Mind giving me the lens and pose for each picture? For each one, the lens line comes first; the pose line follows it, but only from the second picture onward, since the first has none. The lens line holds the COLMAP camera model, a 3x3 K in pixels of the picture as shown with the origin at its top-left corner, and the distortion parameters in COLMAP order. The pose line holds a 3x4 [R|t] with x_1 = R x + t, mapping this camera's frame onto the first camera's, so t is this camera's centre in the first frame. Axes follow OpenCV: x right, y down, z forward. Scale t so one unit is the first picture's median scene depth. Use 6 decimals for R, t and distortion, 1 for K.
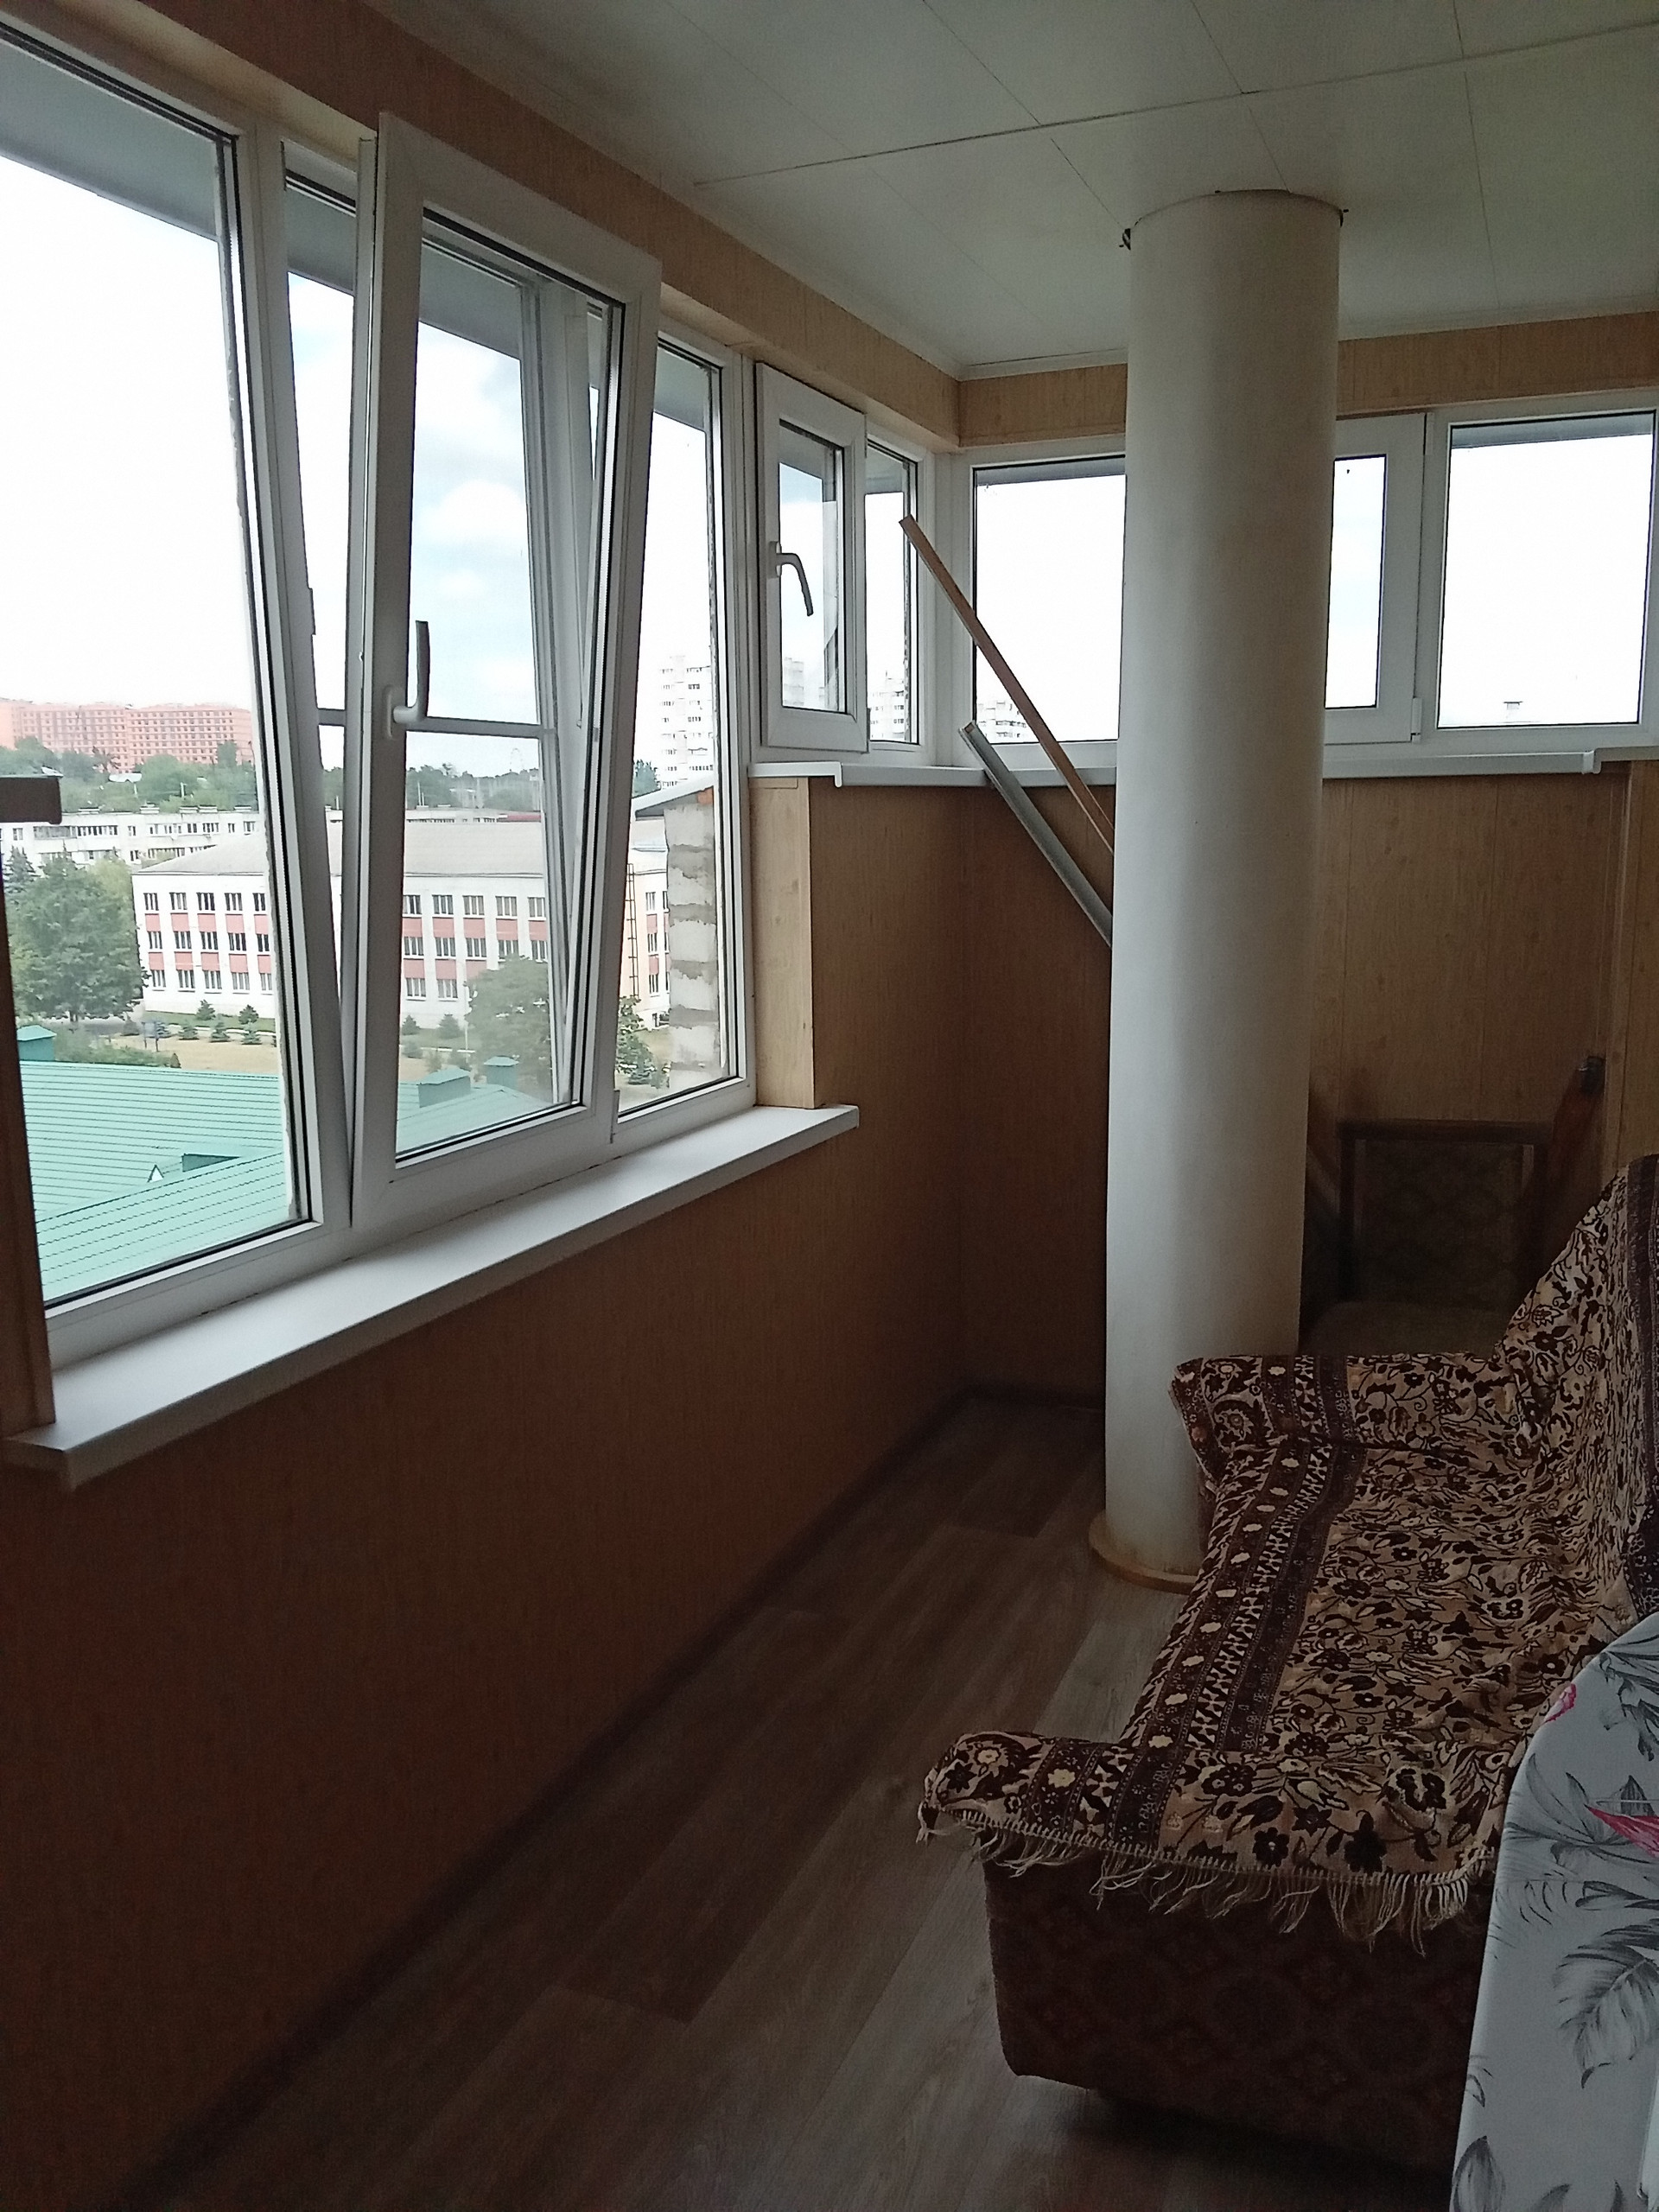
lens RADIAL K [[1753.5, 0, 829.5], [0, 1753.5, 1106.0], [0, 0, 1]] dist [0.037688, -0.060840]
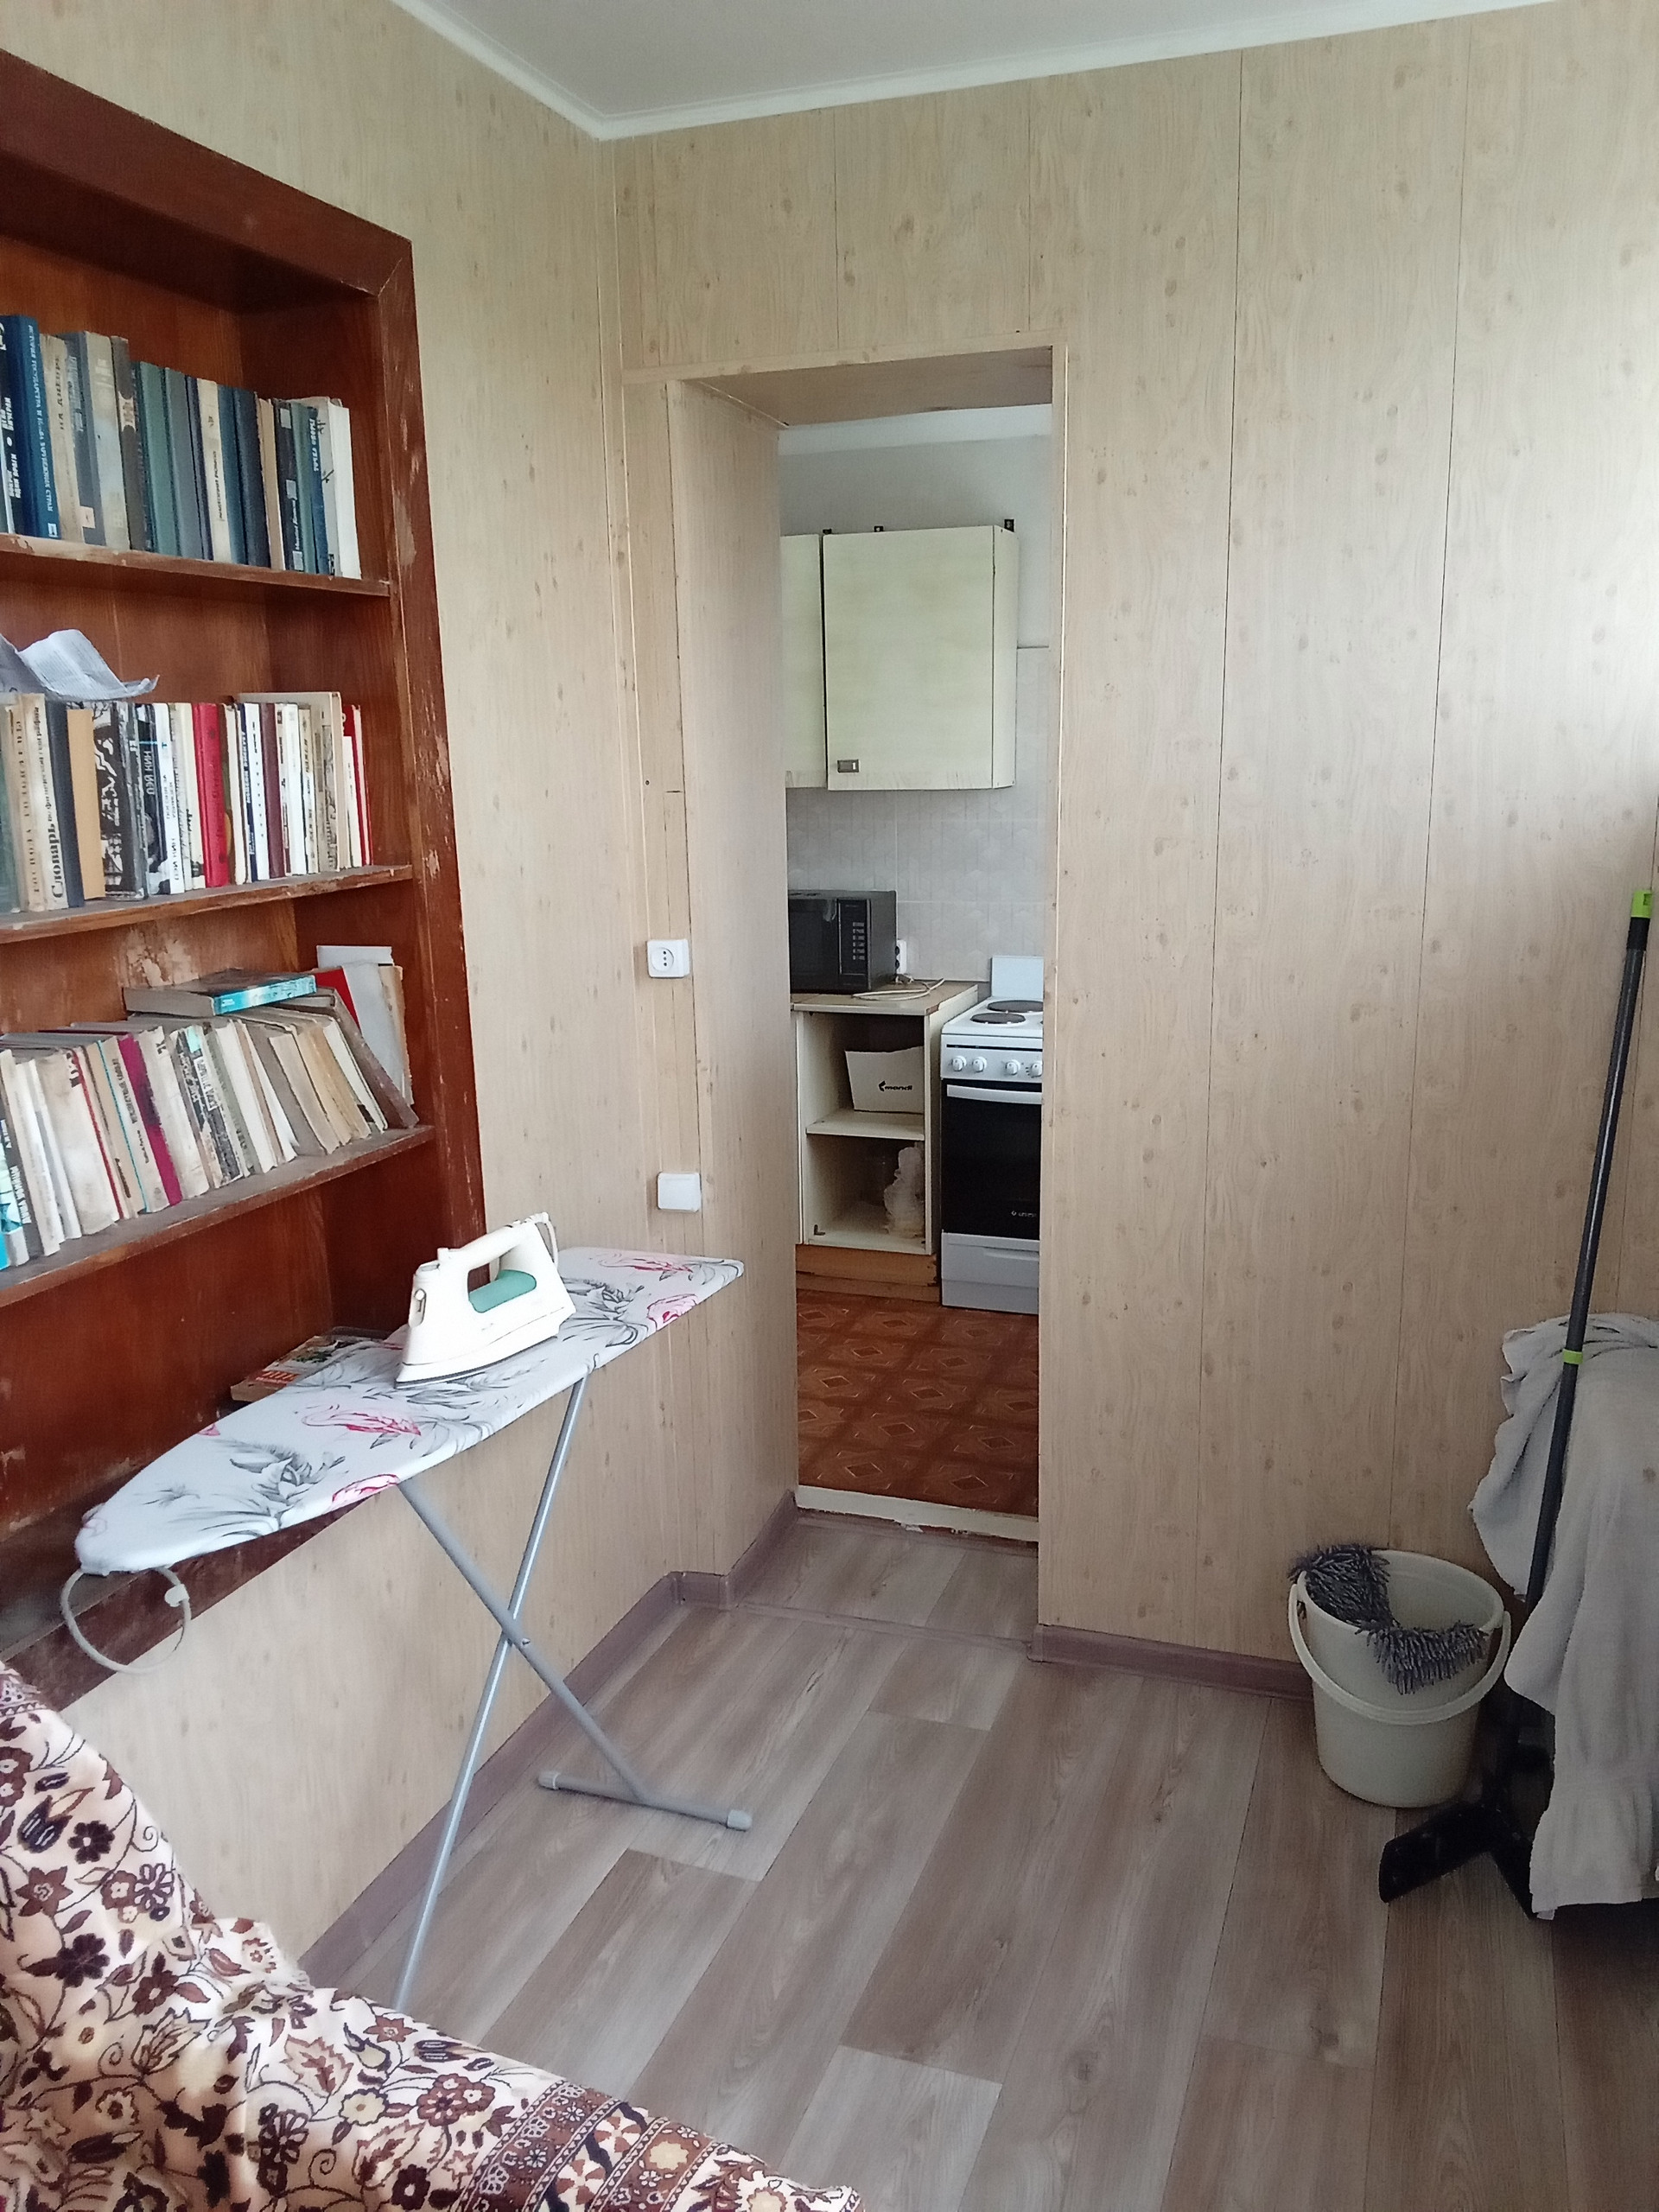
lens RADIAL K [[1753.5, 0, 829.5], [0, 1753.5, 1106.0], [0, 0, 1]] dist [0.037688, -0.060840]
pose [[-0.998184, 0.038329, -0.046482, 0.085939], [0.018497, 0.929229, 0.369040, -0.294400], [0.057337, 0.367510, -0.928250, 1.571205]]
